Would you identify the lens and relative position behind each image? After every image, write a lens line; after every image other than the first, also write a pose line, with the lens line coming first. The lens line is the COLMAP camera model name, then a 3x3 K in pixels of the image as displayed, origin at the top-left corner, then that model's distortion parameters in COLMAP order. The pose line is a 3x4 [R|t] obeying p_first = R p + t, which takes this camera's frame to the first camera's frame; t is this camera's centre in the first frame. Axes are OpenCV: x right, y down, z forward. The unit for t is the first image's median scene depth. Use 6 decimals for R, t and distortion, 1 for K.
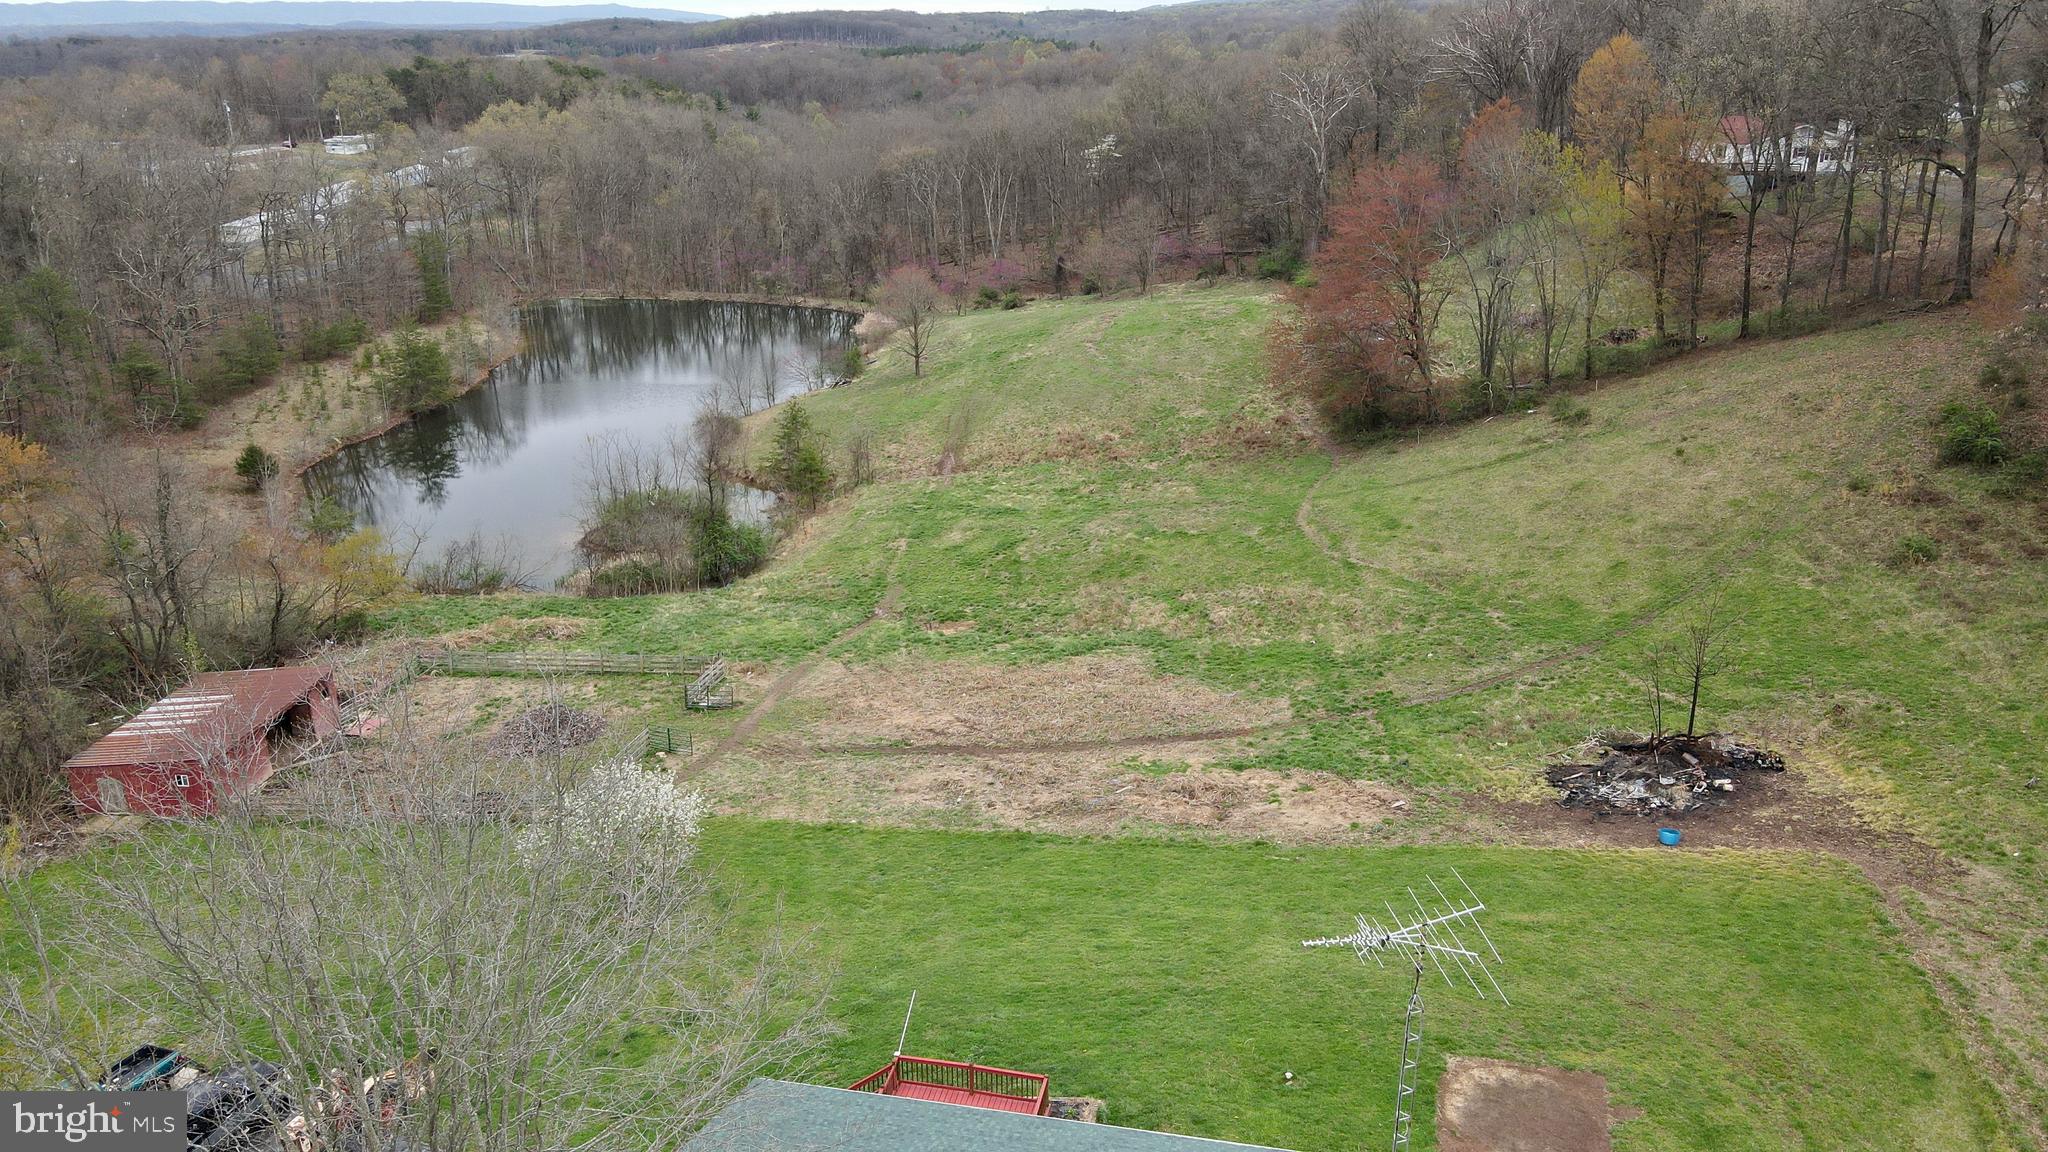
lens RADIAL K [[1521.9, 0, 1019.6], [0, 1521.9, 614.5], [0, 0, 1]] dist [-0.000085, 0.023621]
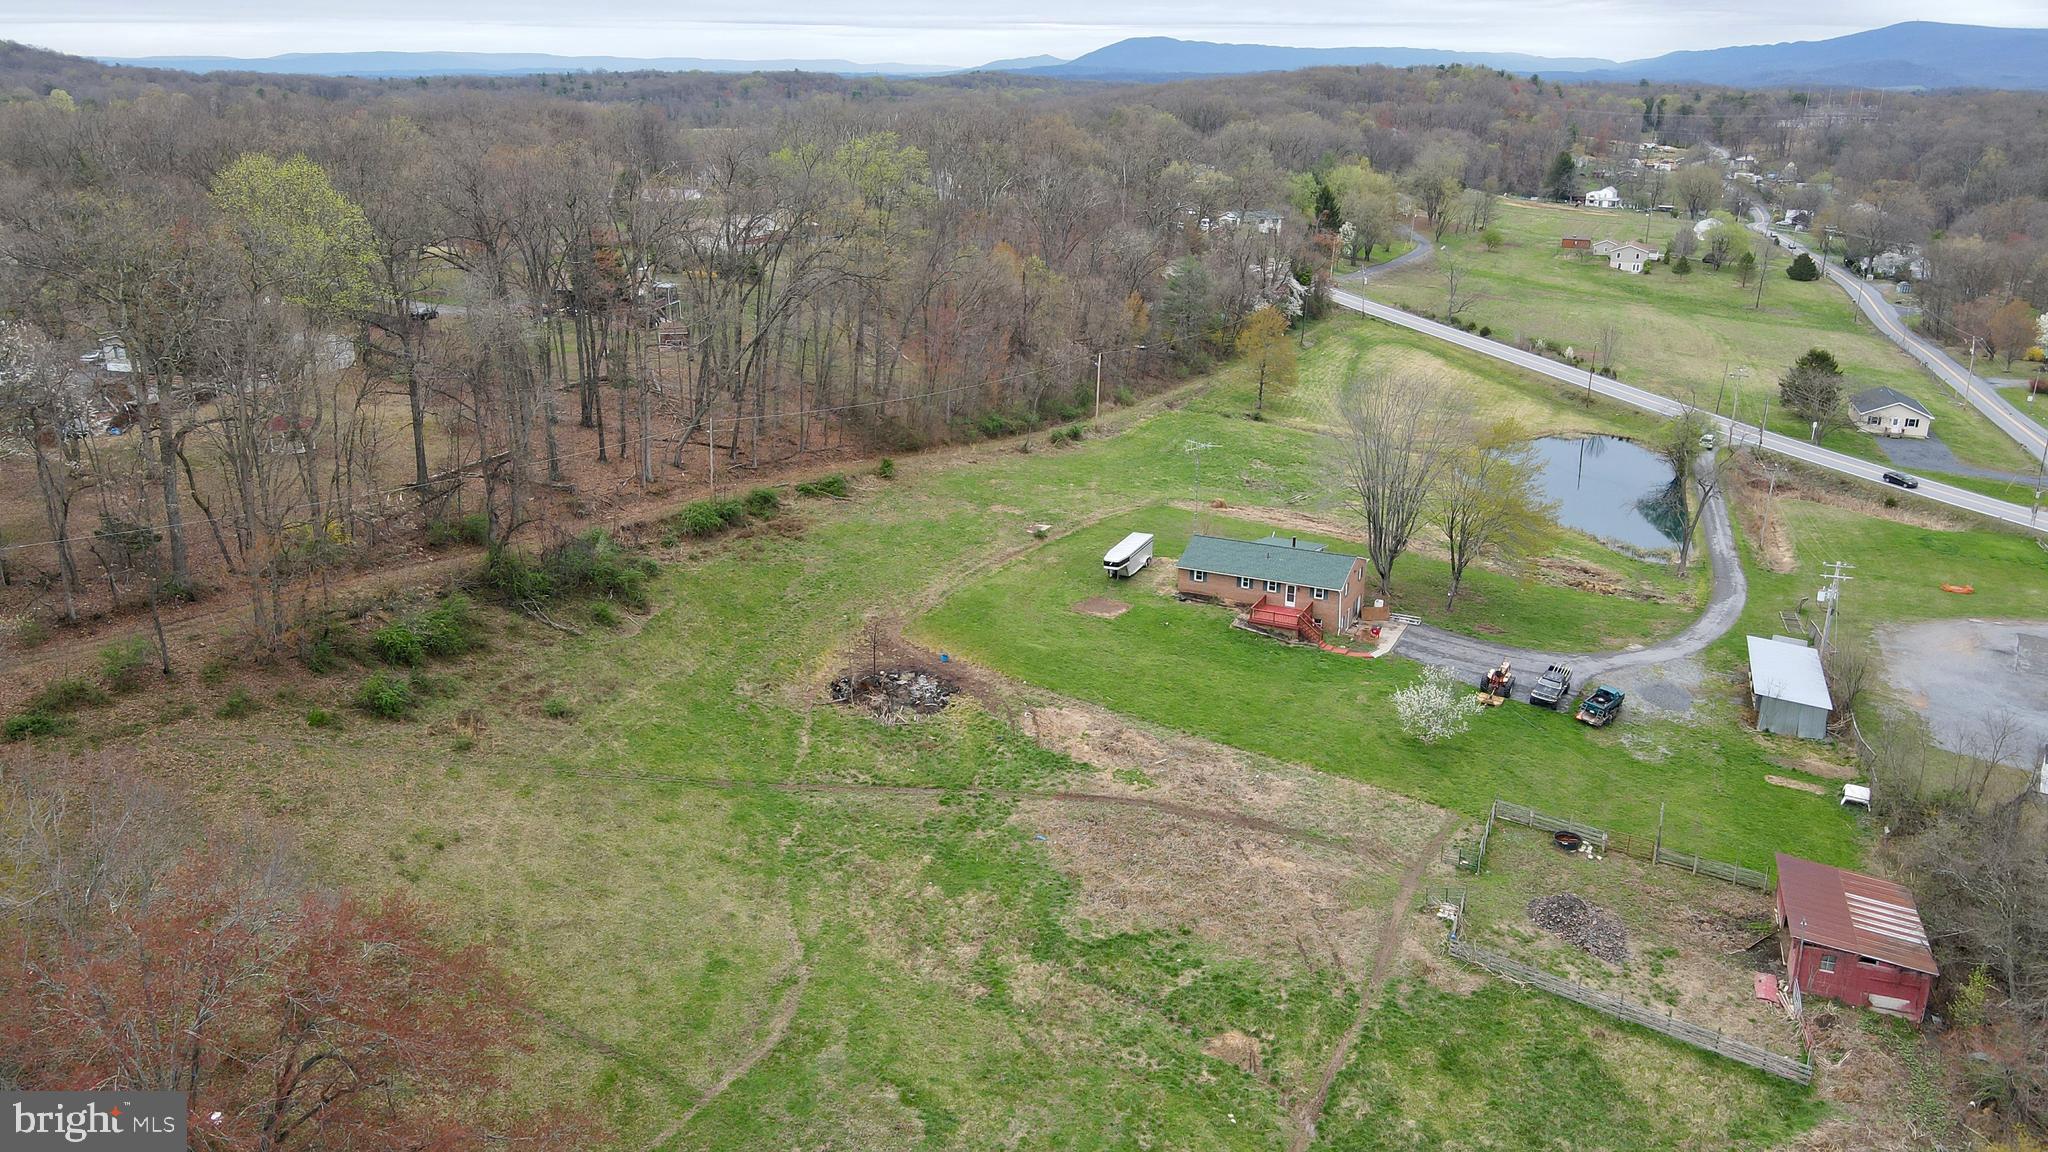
lens RADIAL K [[1521.9, 0, 1019.6], [0, 1521.9, 614.5], [0, 0, 1]] dist [-0.000085, 0.023621]
pose [[-0.968744, -0.081862, 0.234164, -0.086597], [0.091277, 0.760114, 0.643346, -0.591438], [-0.230657, 0.644612, -0.728885, 1.144600]]
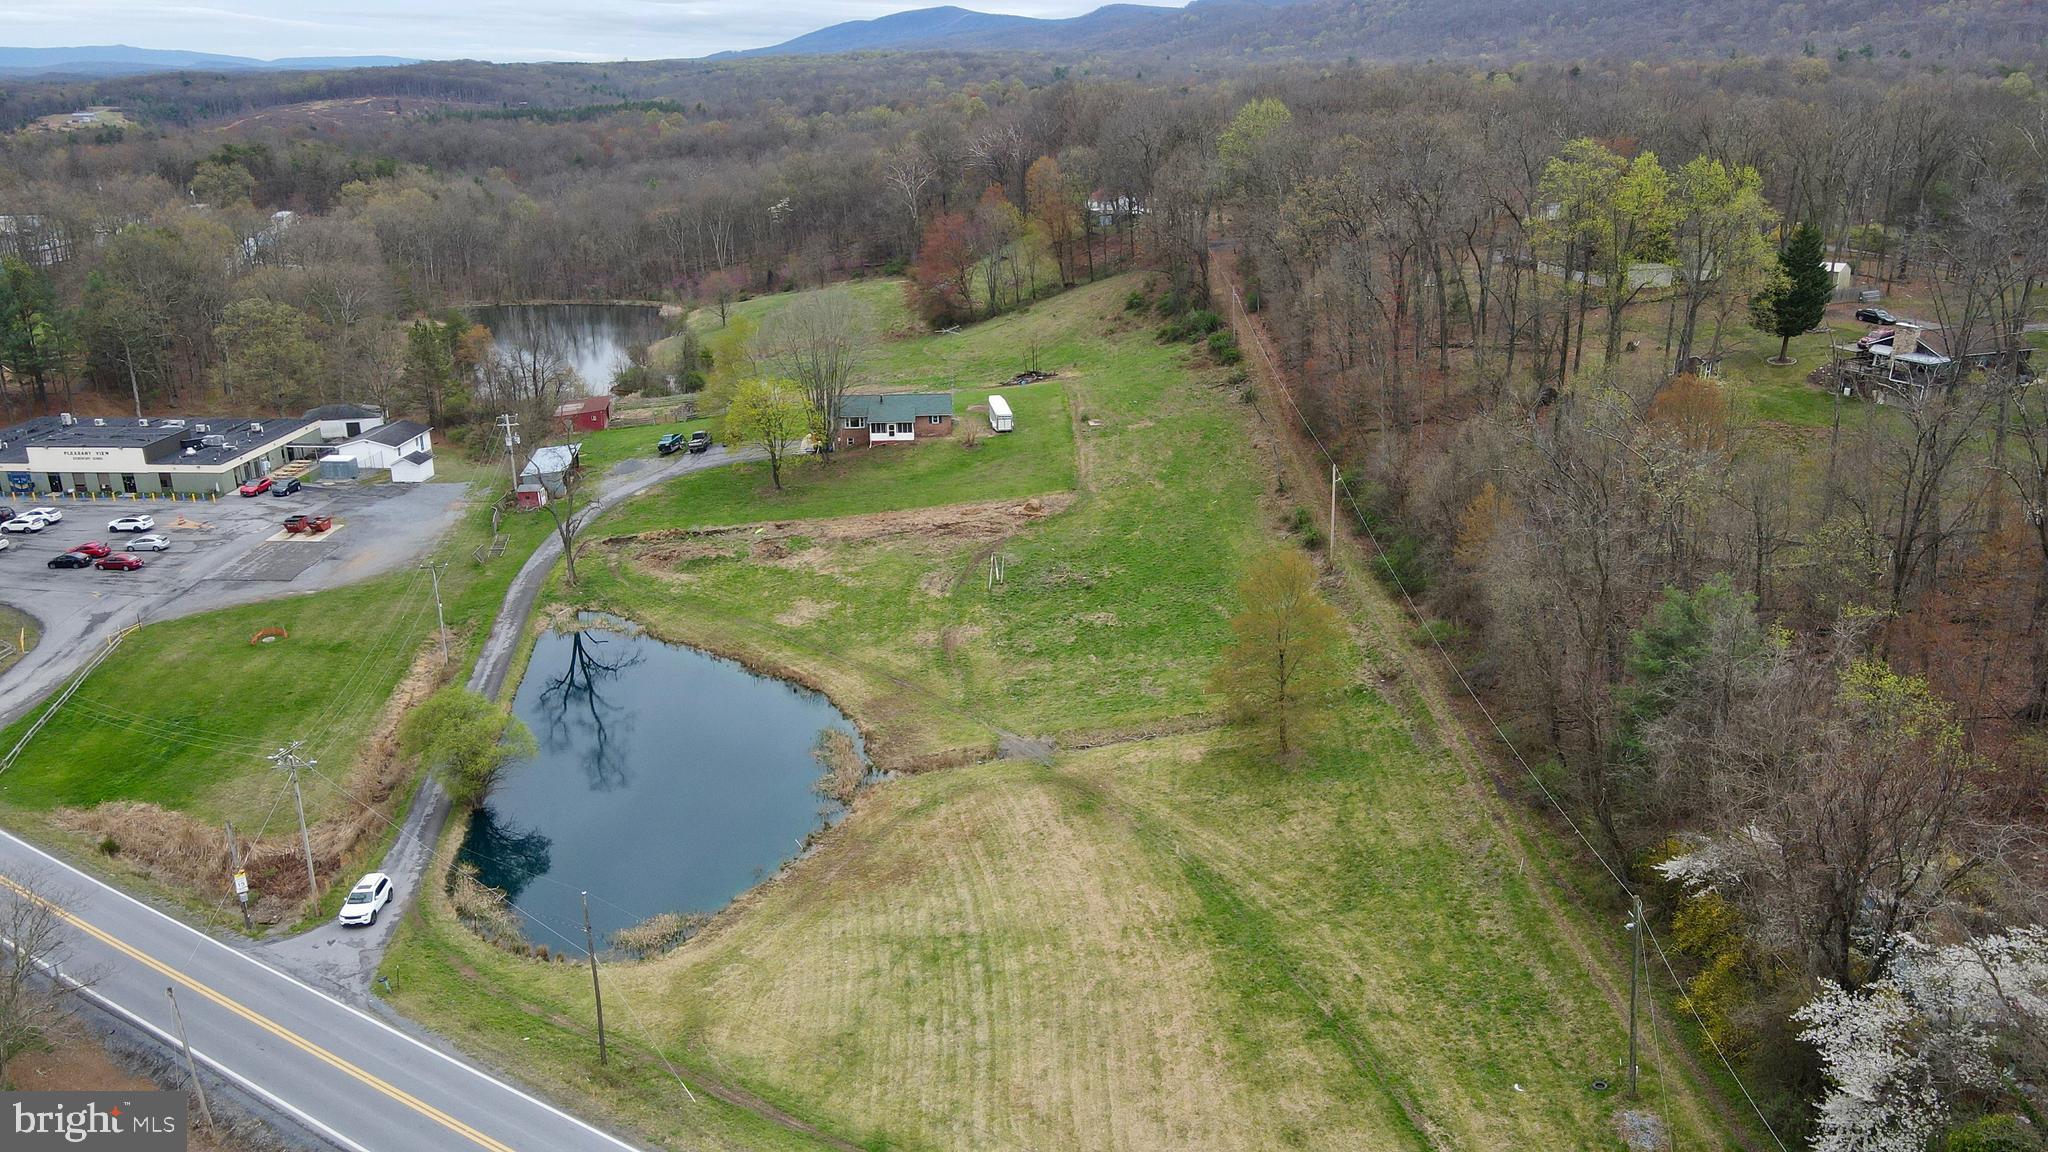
lens RADIAL K [[1521.9, 0, 1019.6], [0, 1521.9, 614.5], [0, 0, 1]] dist [-0.000085, 0.023621]
pose [[0.965671, -0.087807, 0.244476, -0.280359], [0.094065, 0.995467, -0.014016, 0.365941], [-0.242137, 0.036532, 0.969554, -1.299620]]
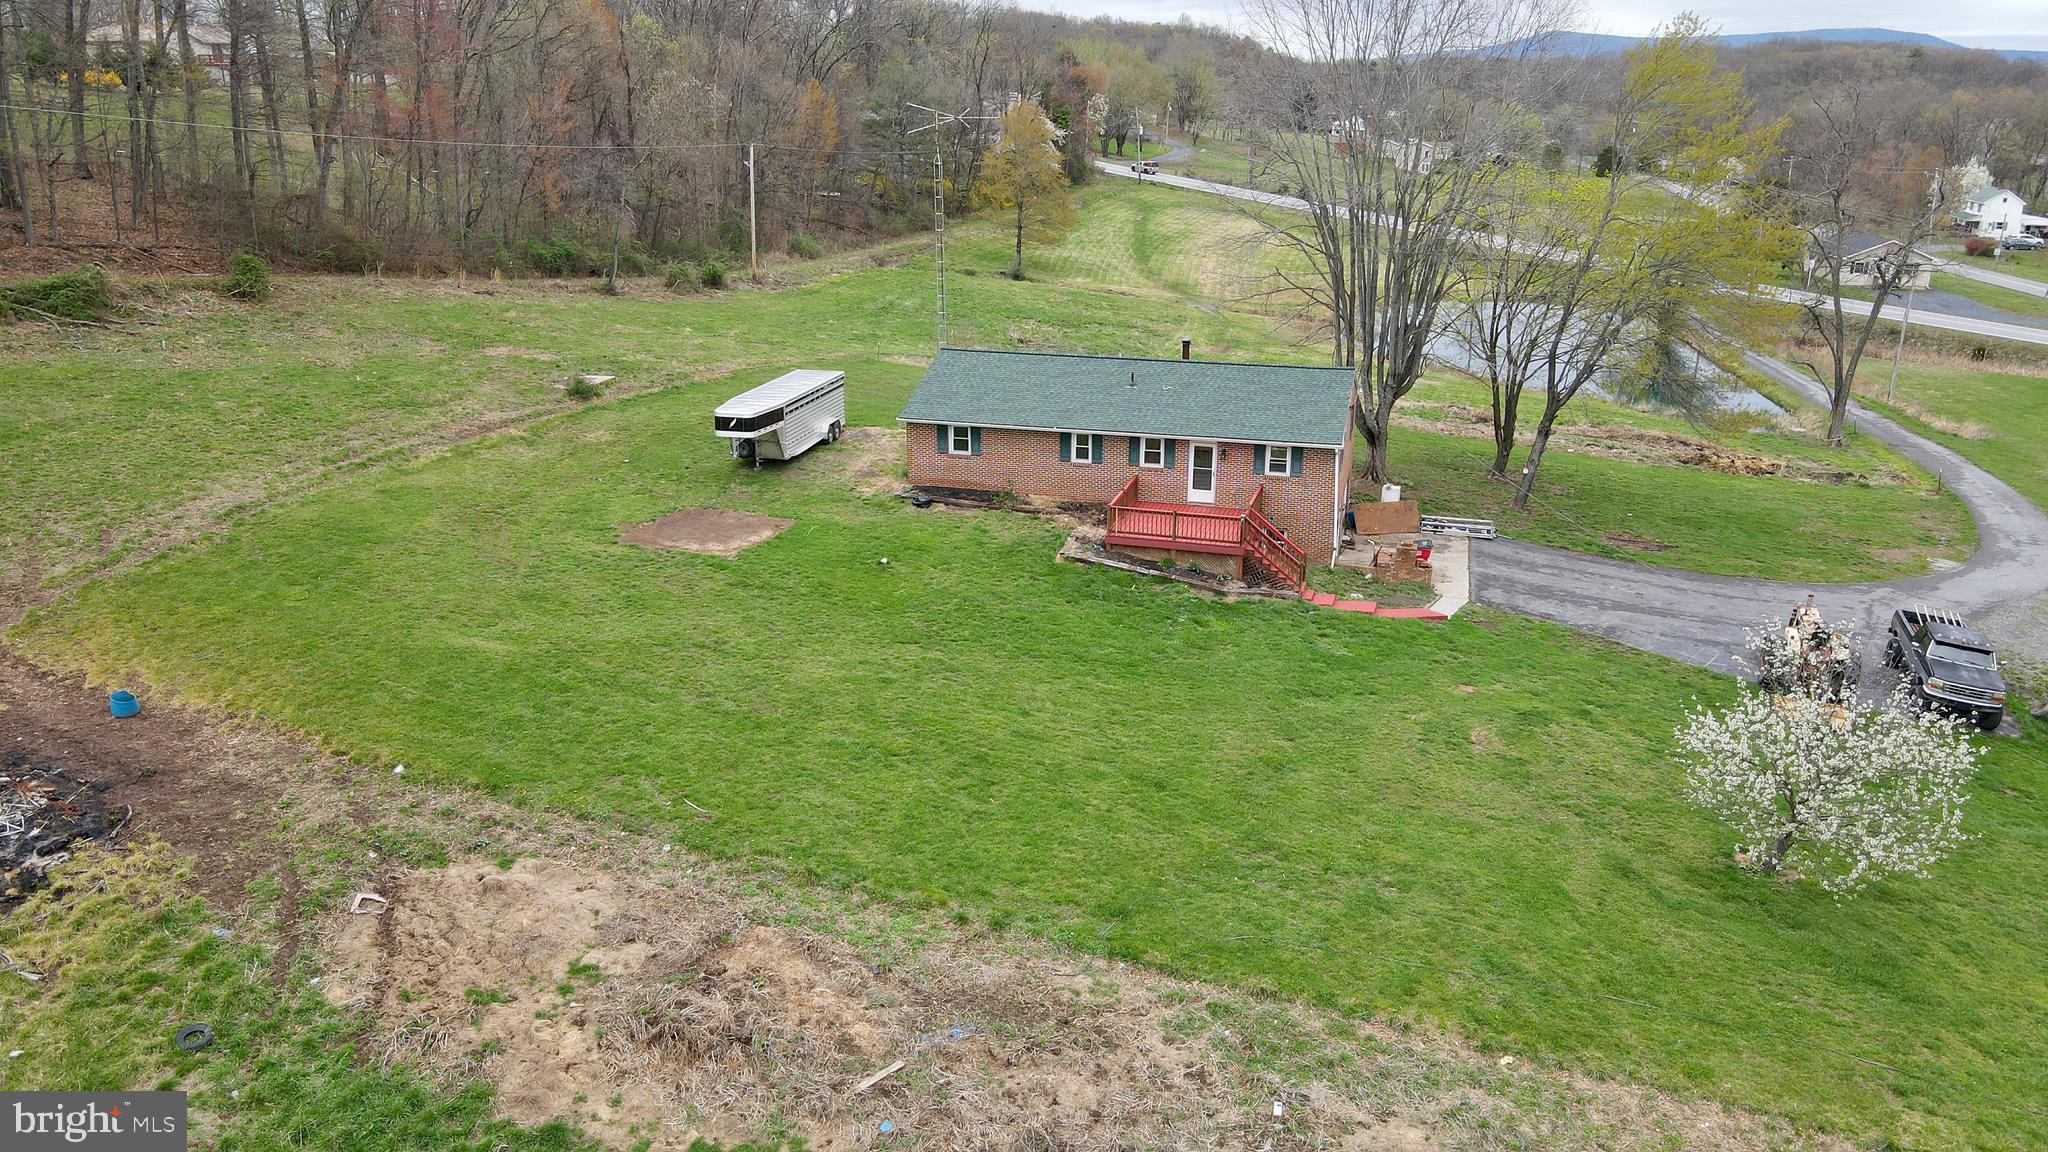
lens RADIAL K [[1521.9, 0, 1019.6], [0, 1521.9, 614.5], [0, 0, 1]] dist [-0.000085, 0.023621]
pose [[-0.997793, -0.021164, 0.062940, 0.003720], [0.024876, 0.759693, 0.649806, -0.131085], [-0.061568, 0.649938, -0.757490, 0.646974]]
